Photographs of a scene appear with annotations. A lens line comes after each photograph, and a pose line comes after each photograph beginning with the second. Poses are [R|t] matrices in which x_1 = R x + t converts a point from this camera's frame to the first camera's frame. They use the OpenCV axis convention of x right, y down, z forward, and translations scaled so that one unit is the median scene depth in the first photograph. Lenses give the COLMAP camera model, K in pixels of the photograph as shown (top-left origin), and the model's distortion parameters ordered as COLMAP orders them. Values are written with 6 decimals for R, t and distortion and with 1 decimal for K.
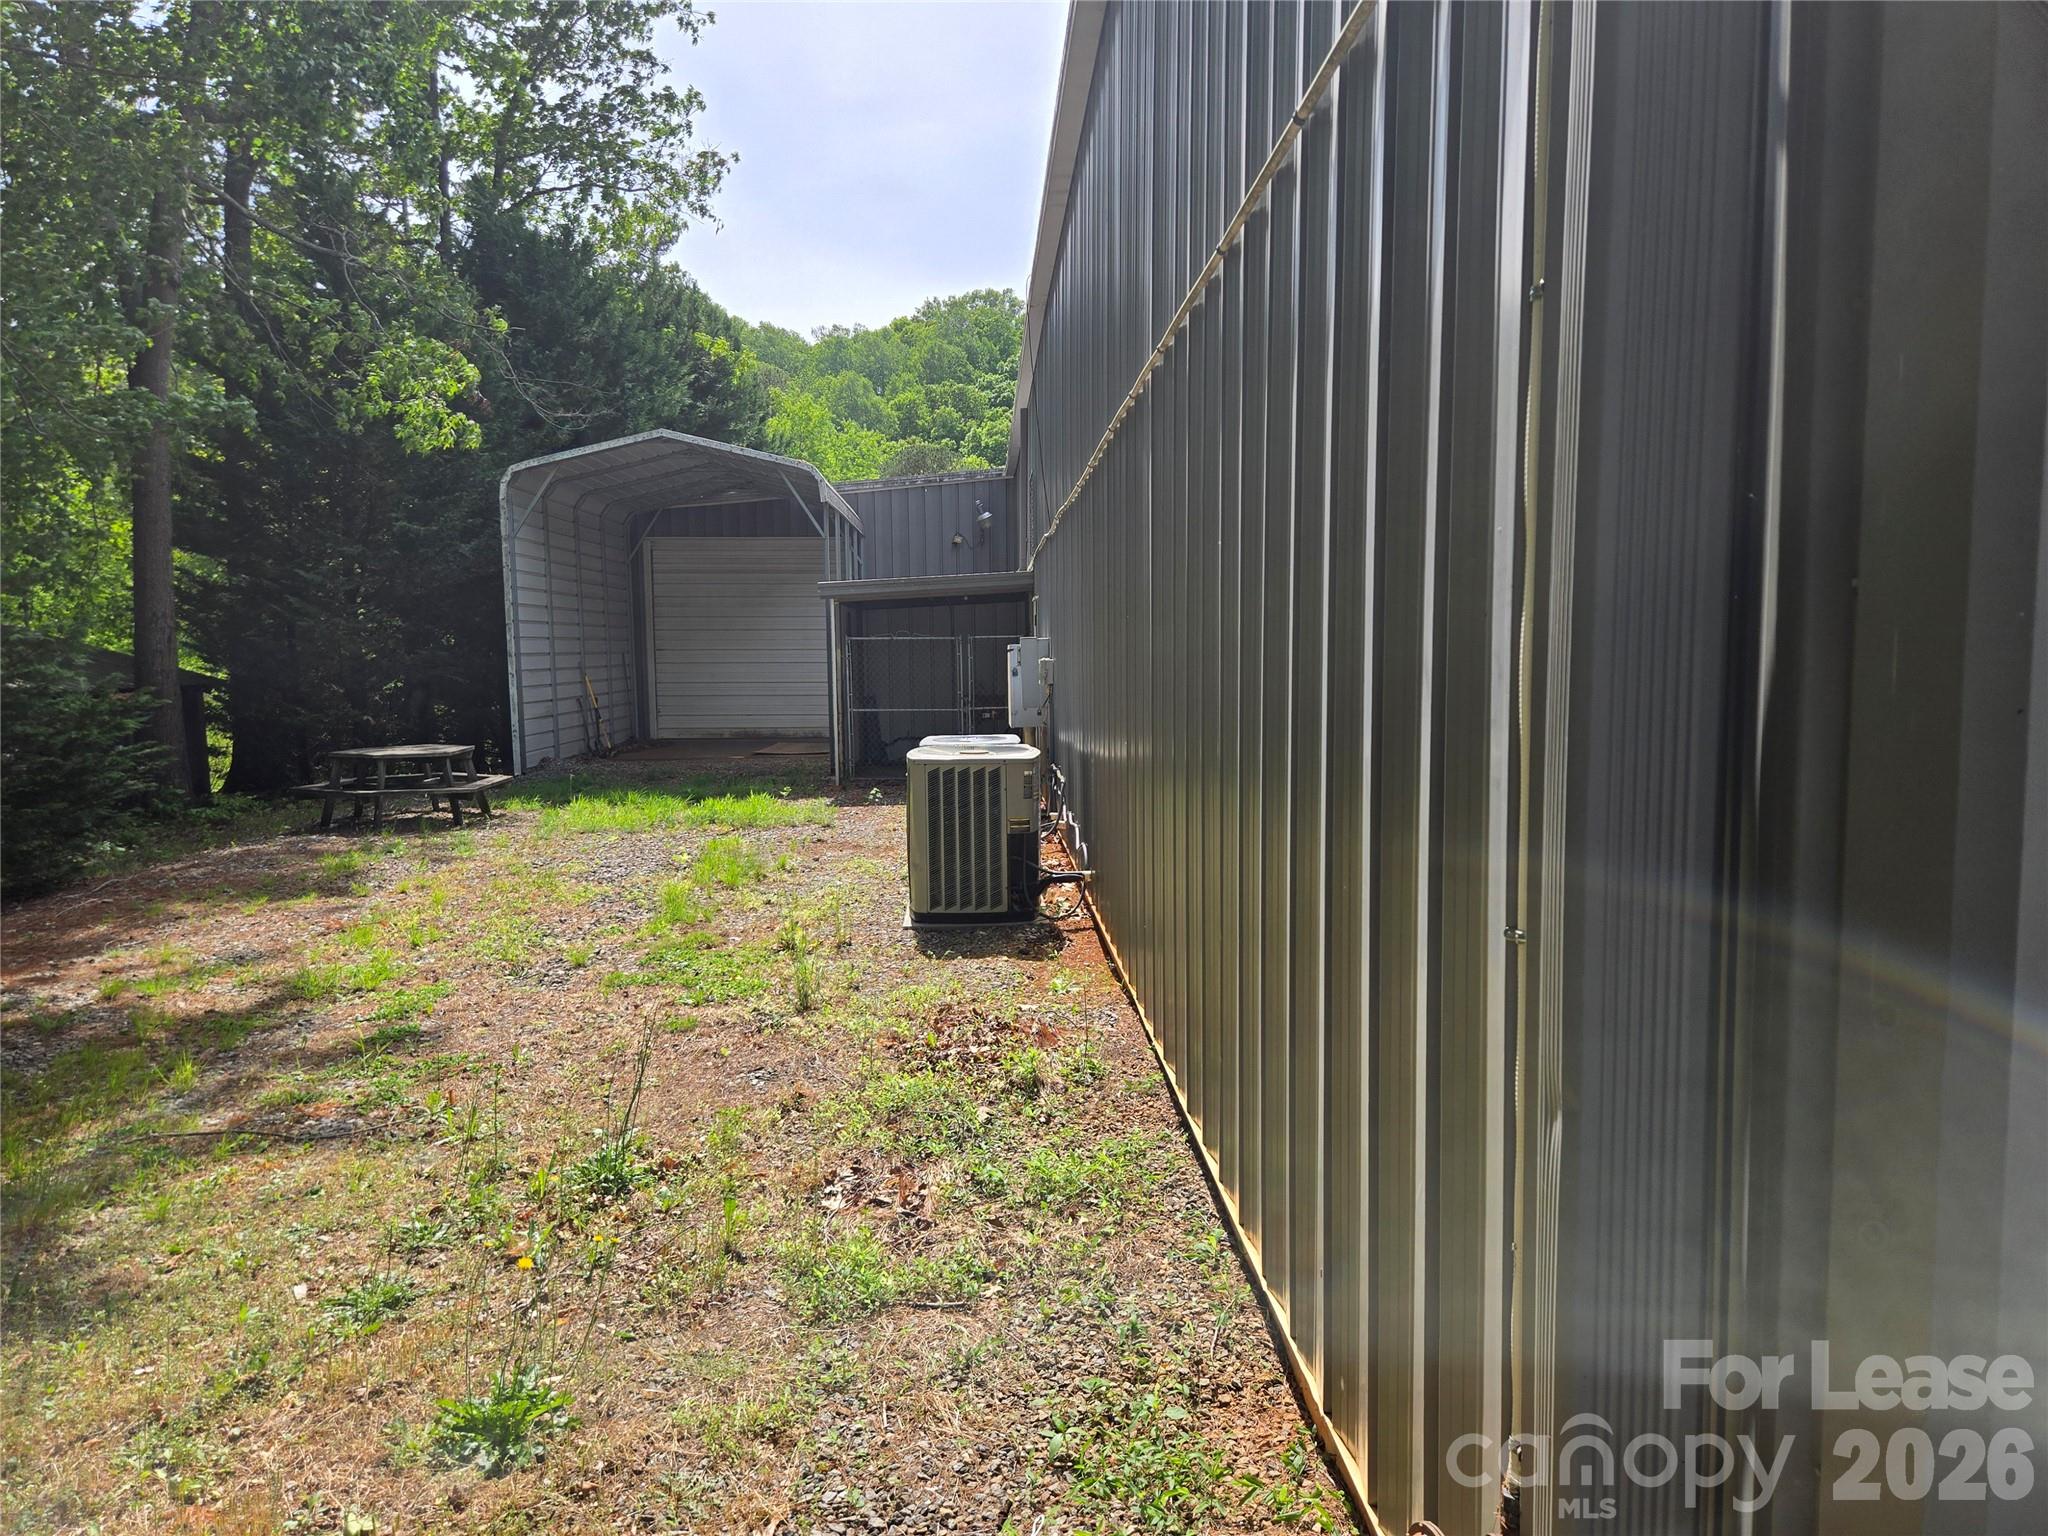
lens RADIAL K [[1371.5, 0, 1027.6], [0, 1371.5, 762.7], [0, 0, 1]] dist [0.055420, -0.030221]
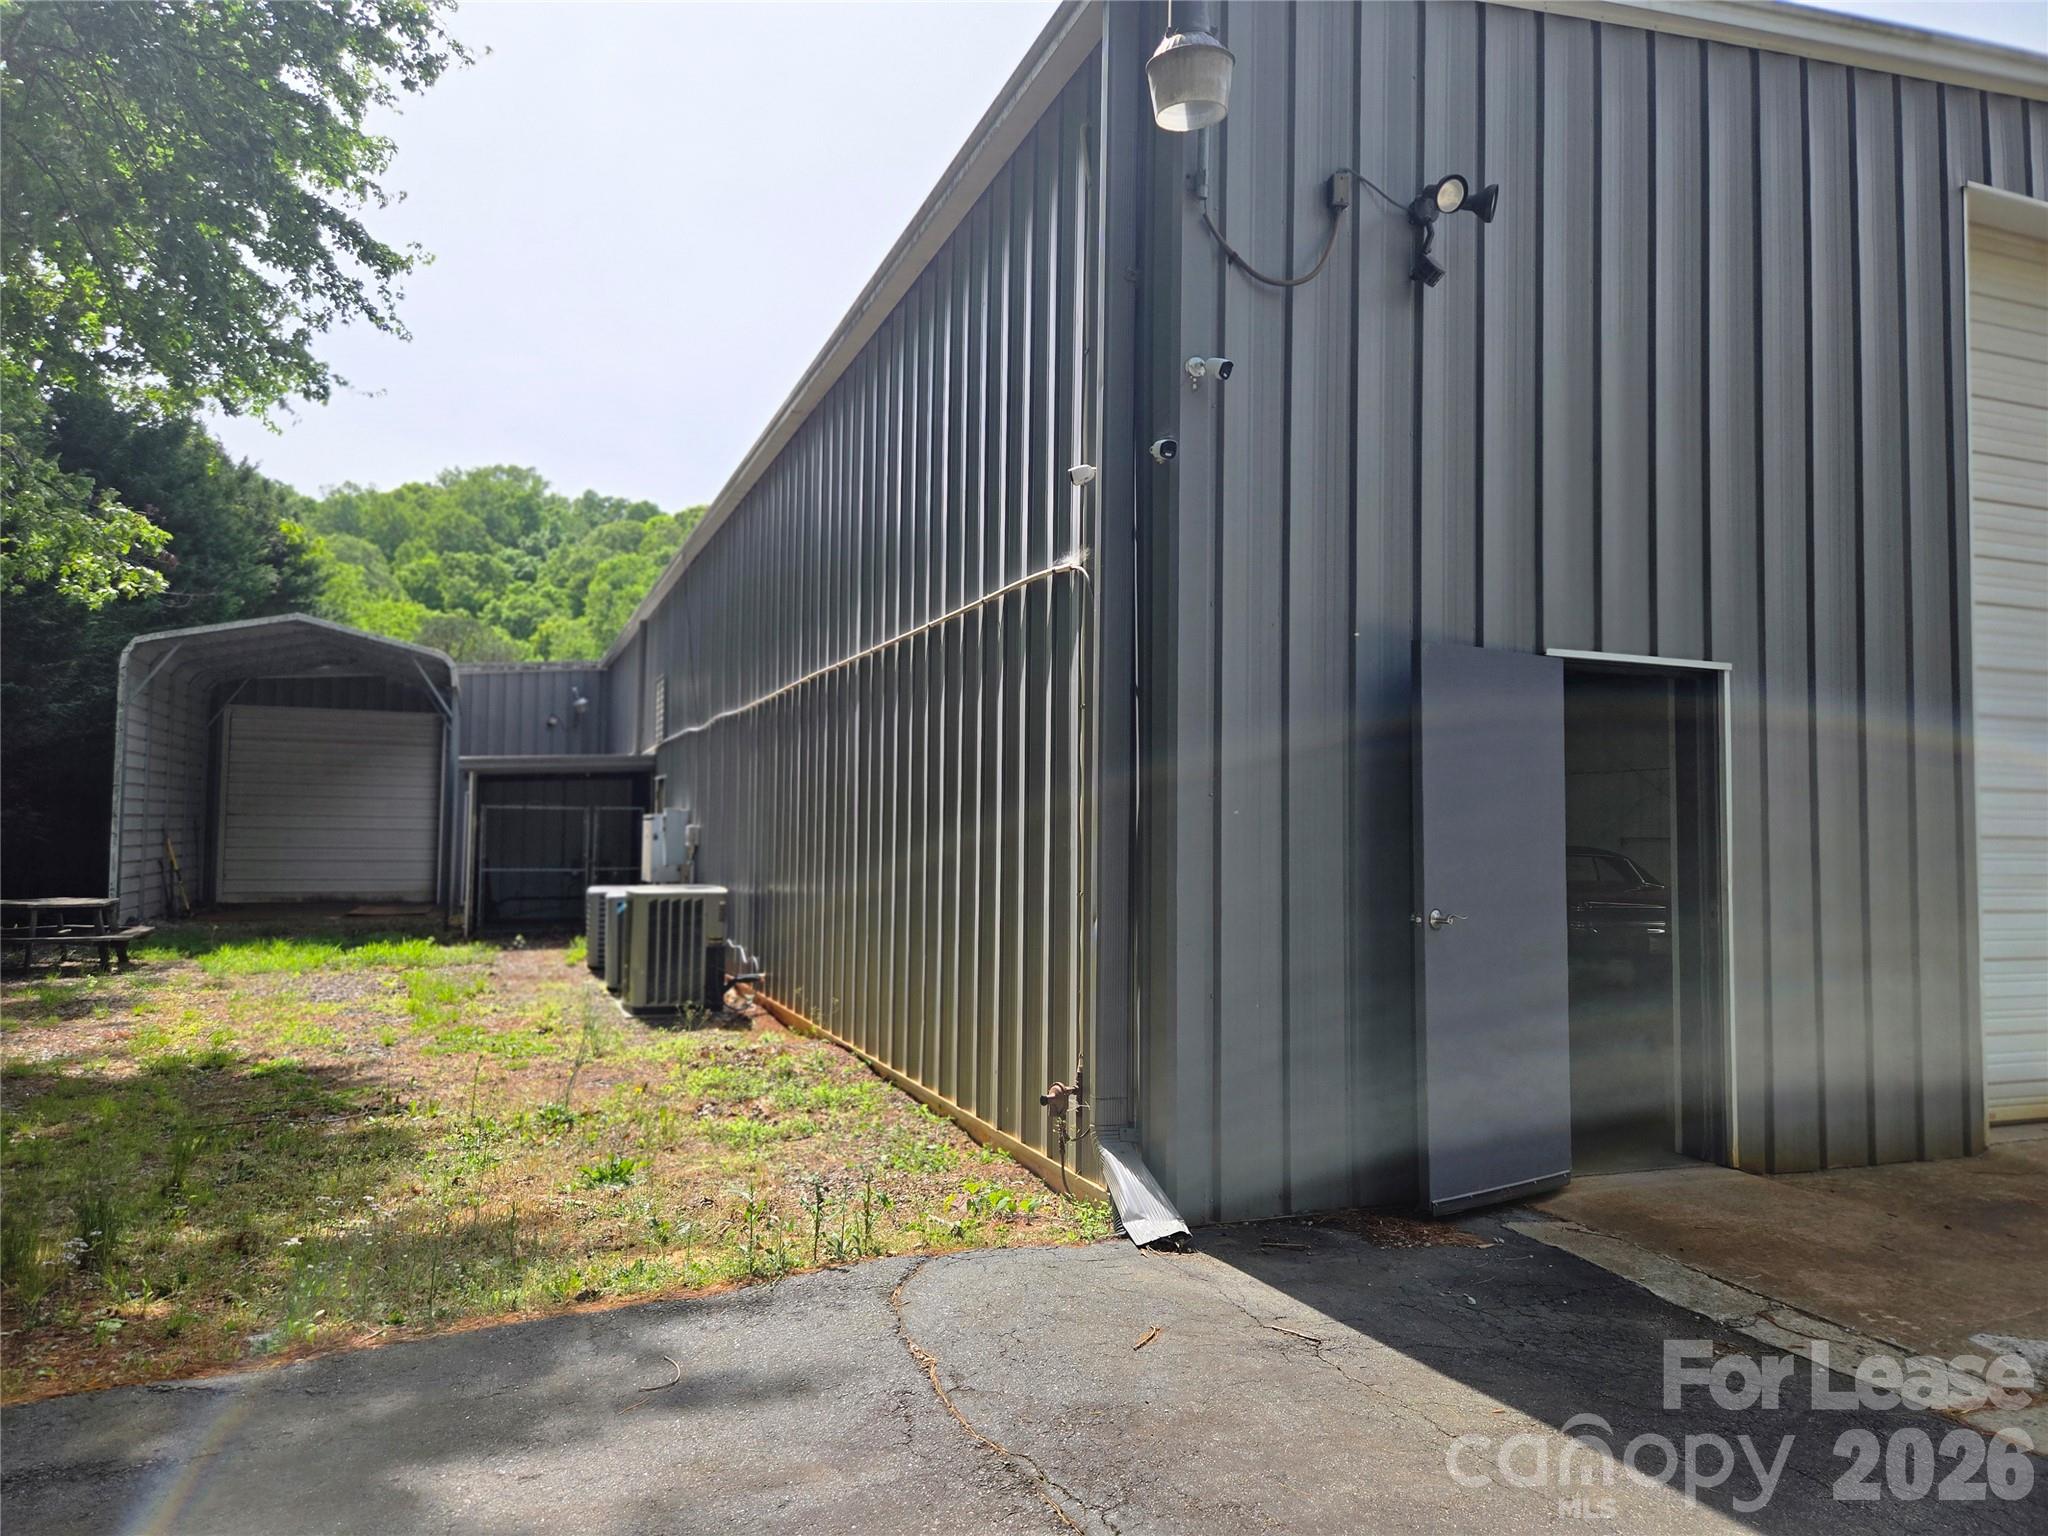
lens RADIAL K [[1371.5, 0, 1023.4], [0, 1371.5, 756.0], [0, 0, 1]] dist [0.055420, -0.030221]
pose [[0.939016, 0.038888, 0.341668, -0.089537], [0.008035, 0.990833, -0.134856, 0.022957], [-0.343780, 0.129377, 0.930095, -0.199138]]
